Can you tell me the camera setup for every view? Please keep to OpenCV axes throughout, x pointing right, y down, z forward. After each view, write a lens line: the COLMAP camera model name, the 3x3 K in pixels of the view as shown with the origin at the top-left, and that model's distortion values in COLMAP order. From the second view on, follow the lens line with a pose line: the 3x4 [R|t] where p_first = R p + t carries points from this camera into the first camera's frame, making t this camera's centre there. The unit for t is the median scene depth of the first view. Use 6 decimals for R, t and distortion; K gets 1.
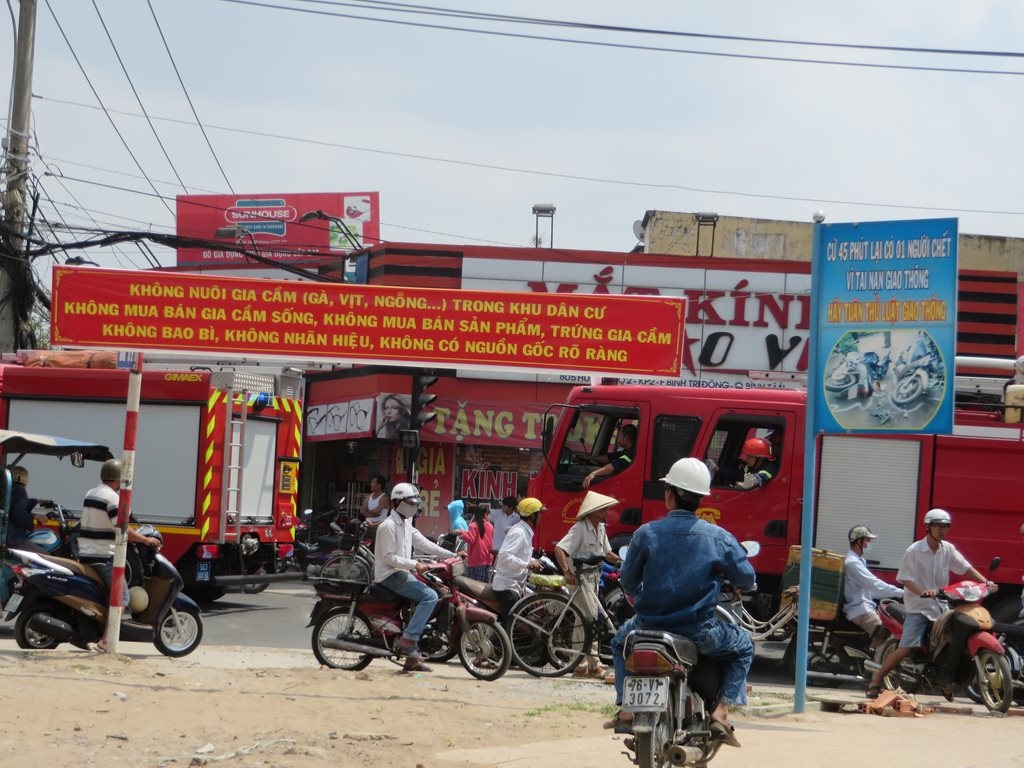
lens RADIAL K [[1841.0, 0, 514.9], [0, 1841.0, 390.2], [0, 0, 1]] dist [-0.131959, 0.000000]
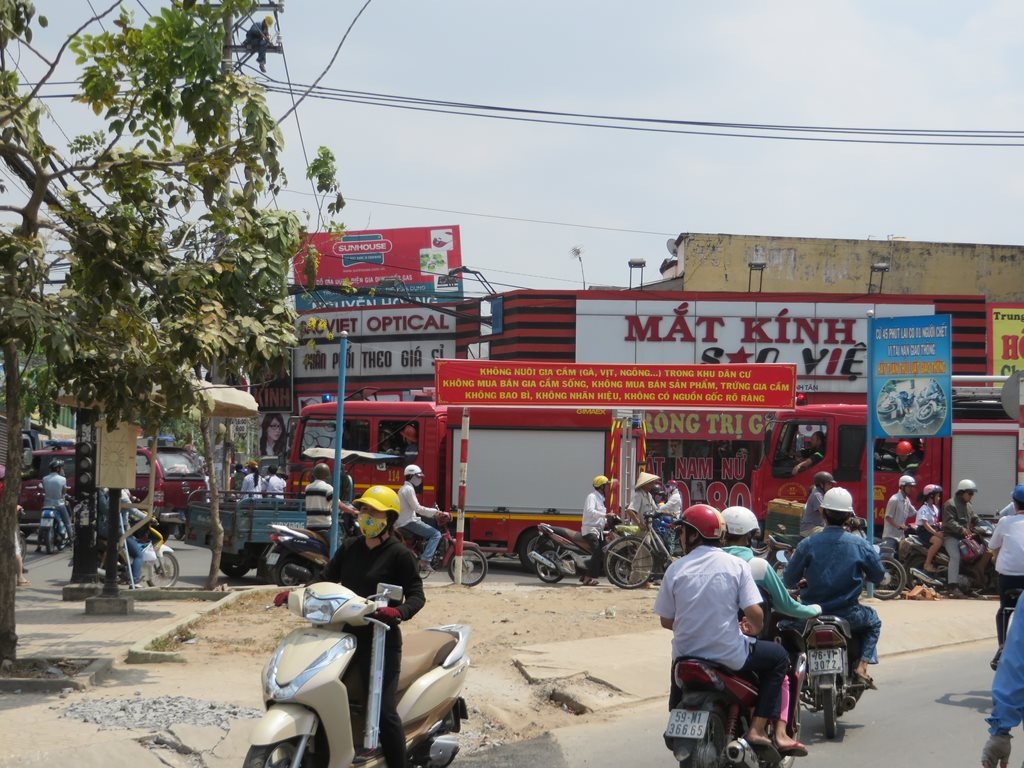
lens RADIAL K [[1841.0, 0, 508.9], [0, 1841.0, 379.6], [0, 0, 1]] dist [-0.131959, 0.000000]
pose [[0.999228, -0.037991, 0.009990, -0.198546], [0.037875, 0.999215, 0.011590, -0.065861], [-0.010423, -0.011203, 0.999883, -0.742735]]
